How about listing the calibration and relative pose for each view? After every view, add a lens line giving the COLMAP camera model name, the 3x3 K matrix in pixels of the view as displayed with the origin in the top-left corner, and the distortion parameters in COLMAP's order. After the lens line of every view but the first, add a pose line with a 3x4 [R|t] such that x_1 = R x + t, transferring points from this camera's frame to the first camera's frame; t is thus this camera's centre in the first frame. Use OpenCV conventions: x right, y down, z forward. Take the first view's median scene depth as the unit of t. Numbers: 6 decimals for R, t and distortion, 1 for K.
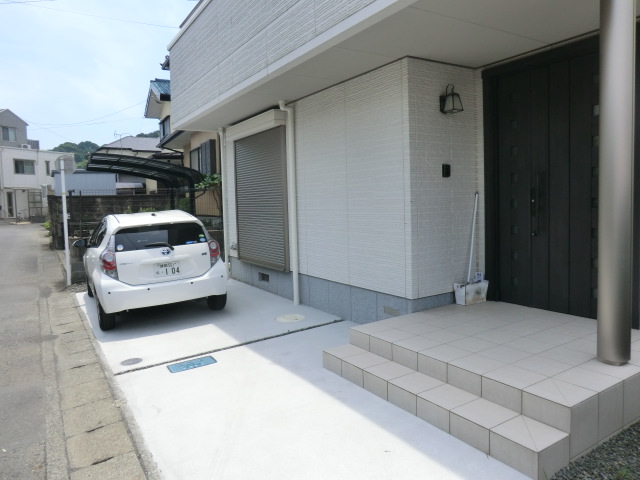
lens RADIAL K [[456.8, 0, 320.7], [0, 456.8, 239.3], [0, 0, 1]] dist [-0.065345, 0.021525]
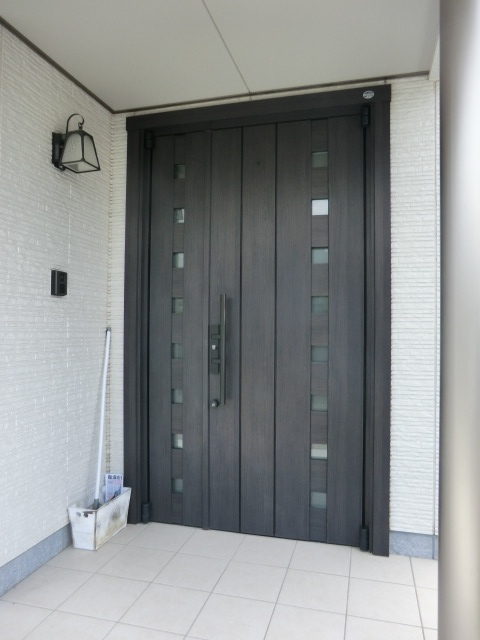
lens RADIAL K [[456.8, 0, 243.4], [0, 456.8, 319.9], [0, 0, 1]] dist [-0.065345, 0.021525]
pose [[0.732523, 0.048469, 0.679014, 0.089347], [0.028041, 0.994467, -0.101238, -0.054876], [-0.680164, 0.093200, 0.727111, 0.498801]]
